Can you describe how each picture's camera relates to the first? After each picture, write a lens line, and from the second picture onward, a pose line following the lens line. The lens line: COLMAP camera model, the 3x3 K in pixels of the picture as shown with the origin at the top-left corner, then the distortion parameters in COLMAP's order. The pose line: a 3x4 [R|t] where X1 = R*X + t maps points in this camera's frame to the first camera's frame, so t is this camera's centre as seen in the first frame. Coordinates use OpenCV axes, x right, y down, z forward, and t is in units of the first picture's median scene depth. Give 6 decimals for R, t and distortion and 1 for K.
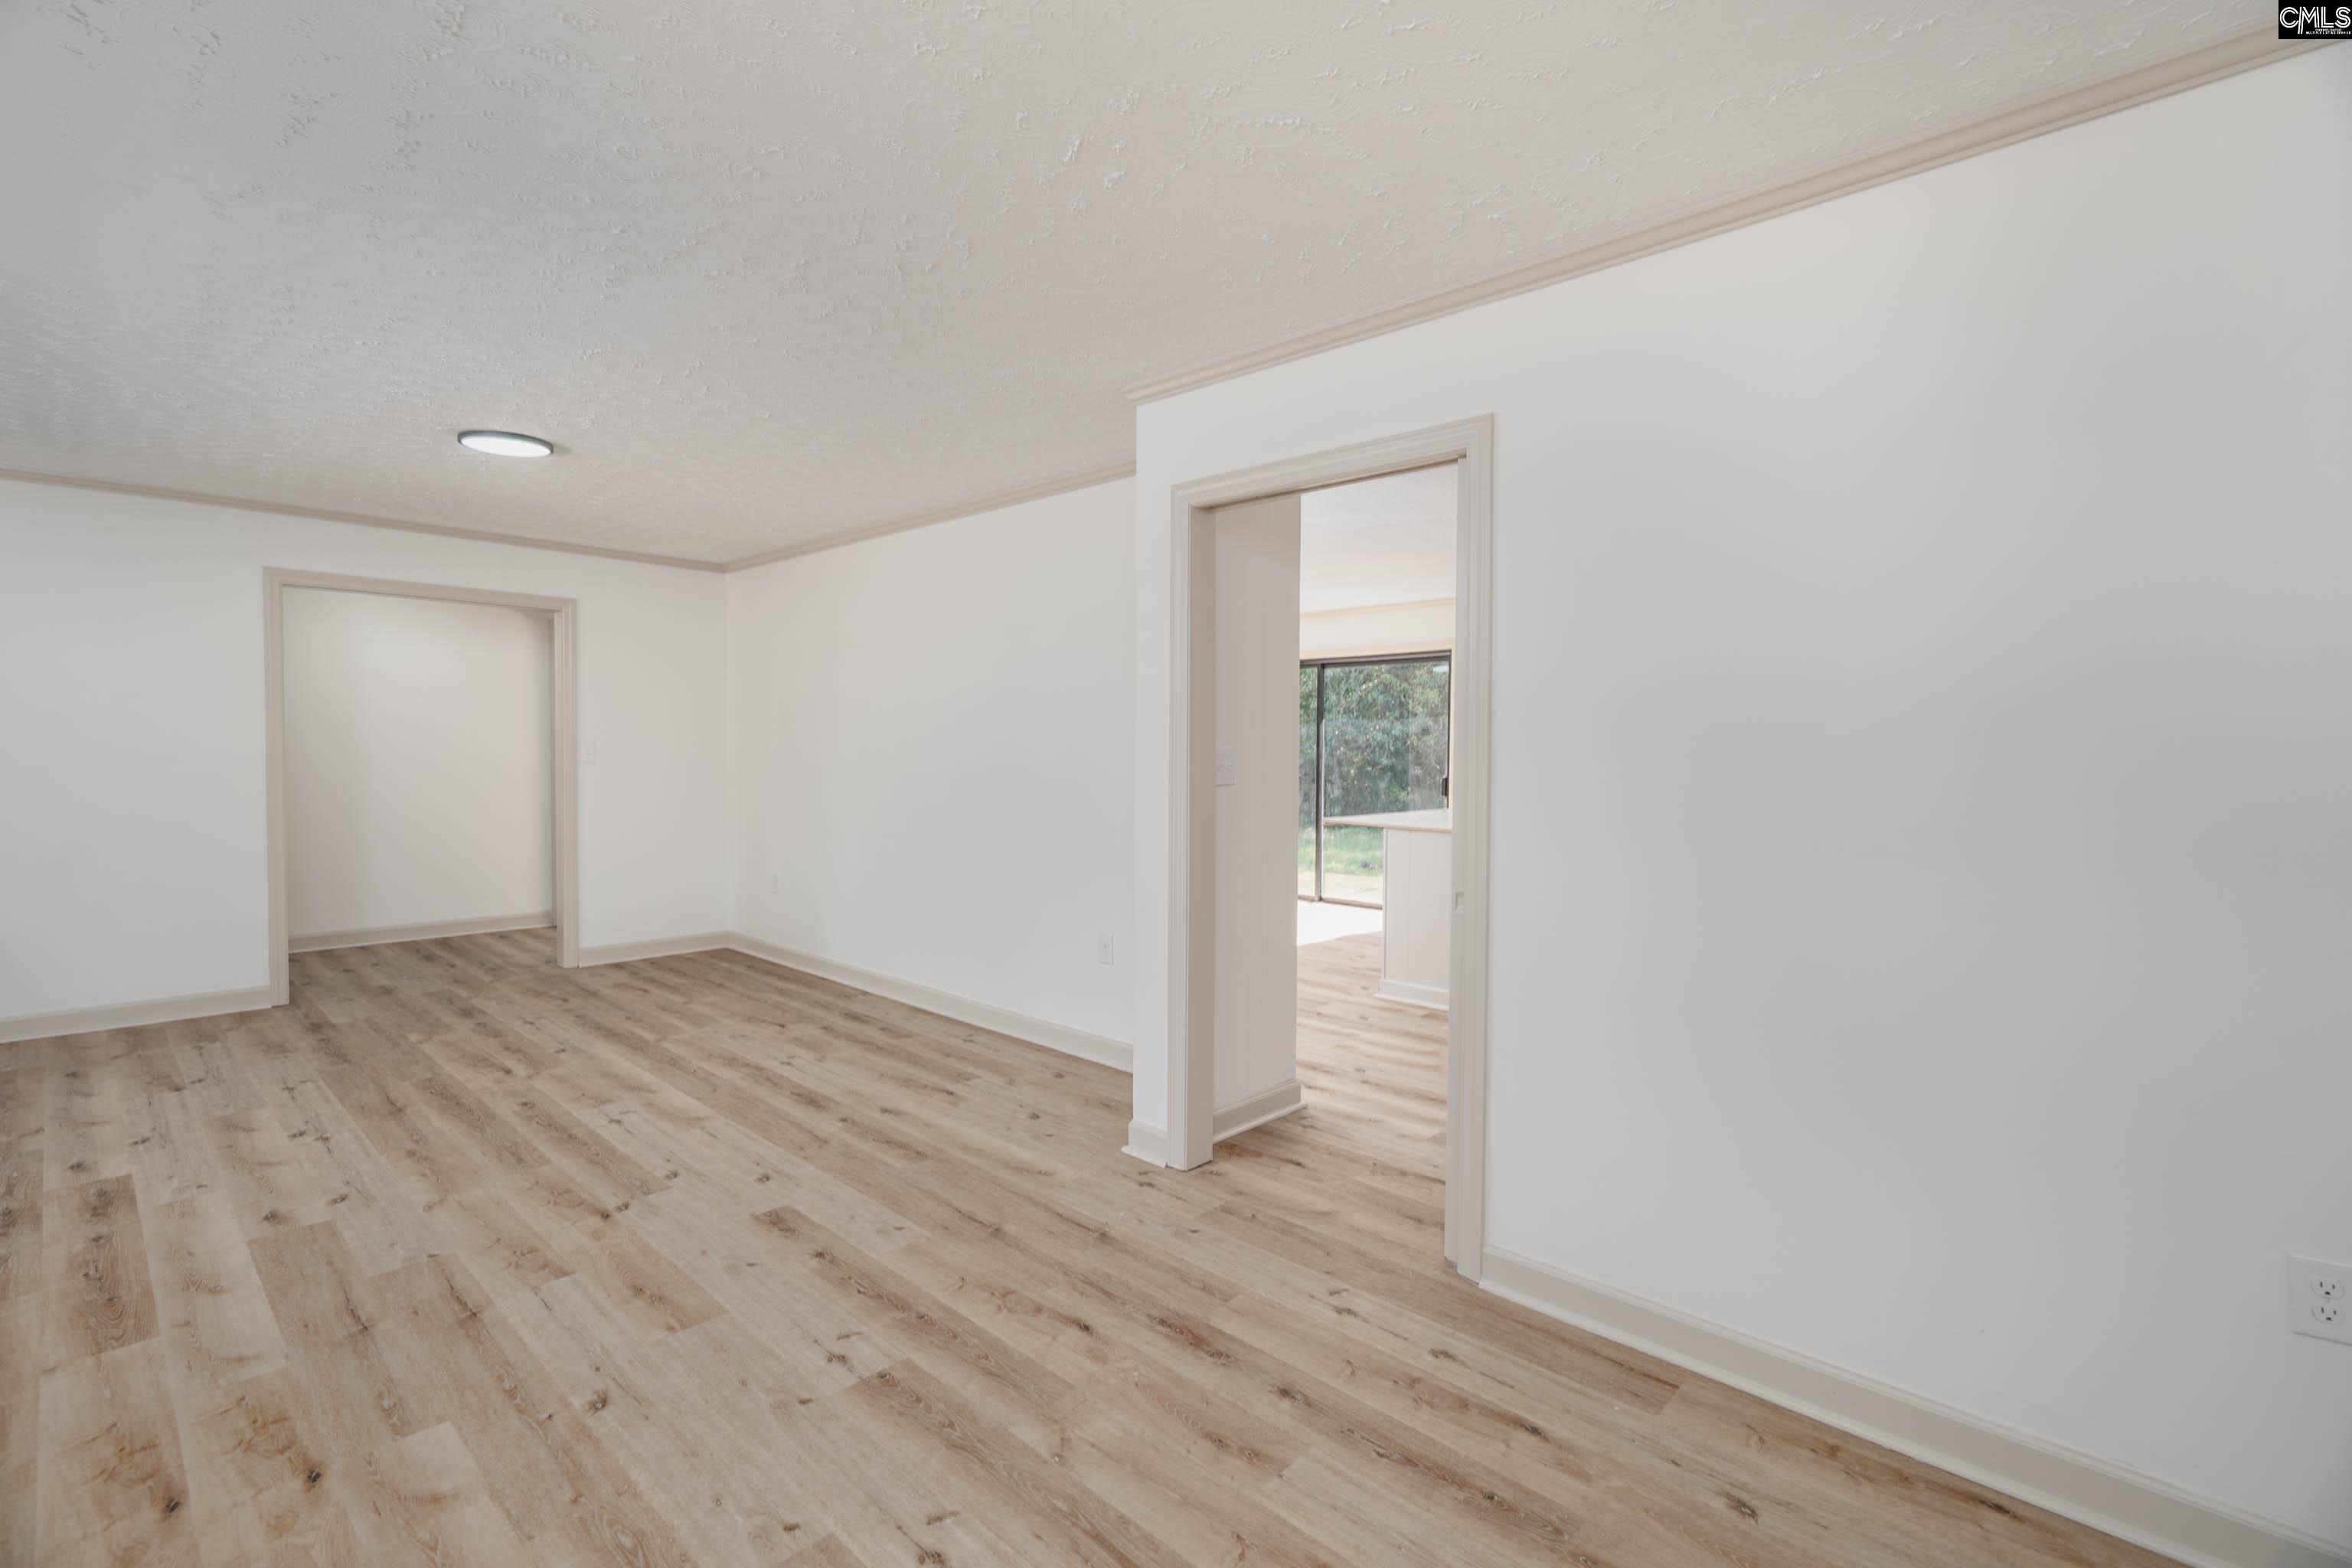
lens RADIAL K [[1052.7, 0, 1166.8], [0, 1052.7, 776.0], [0, 0, 1]] dist [-0.002651, 0.001299]
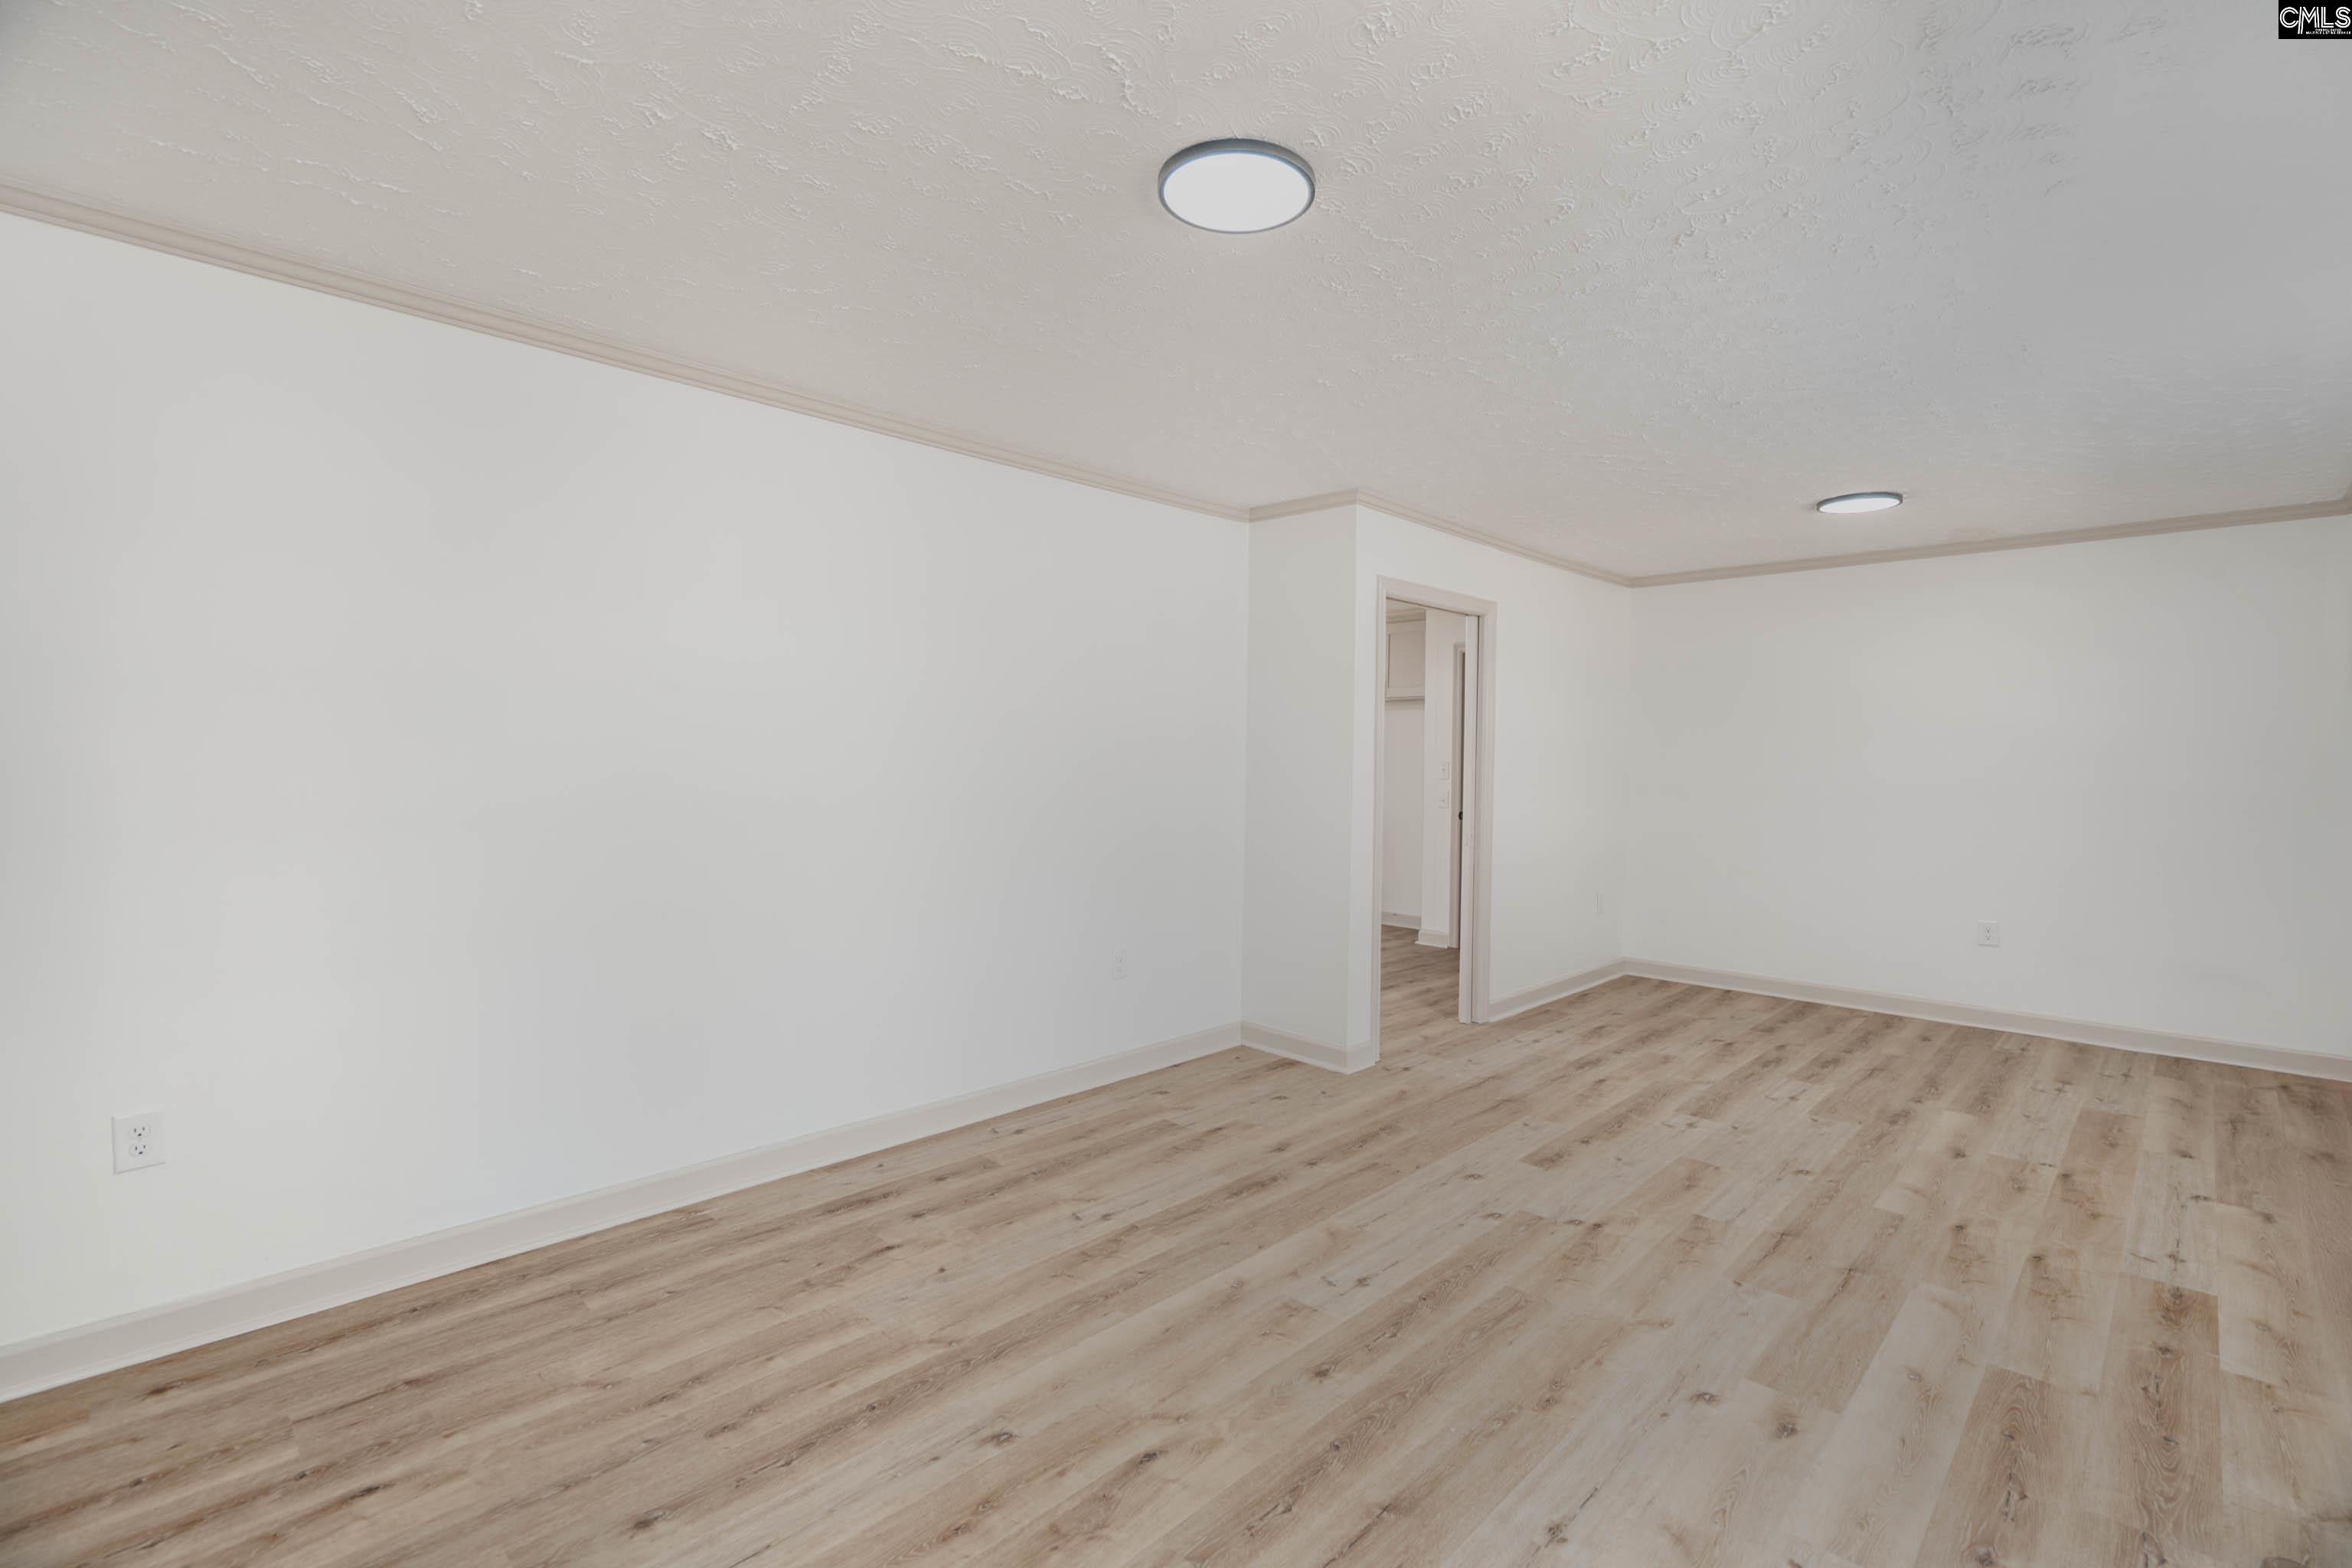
lens RADIAL K [[1052.7, 0, 1166.8], [0, 1052.7, 776.0], [0, 0, 1]] dist [-0.002651, 0.001299]
pose [[0.022118, -0.024332, 0.999459, -1.695418], [0.020240, 0.999510, 0.023885, -0.057661], [-0.999550, 0.019701, 0.022600, 1.510766]]
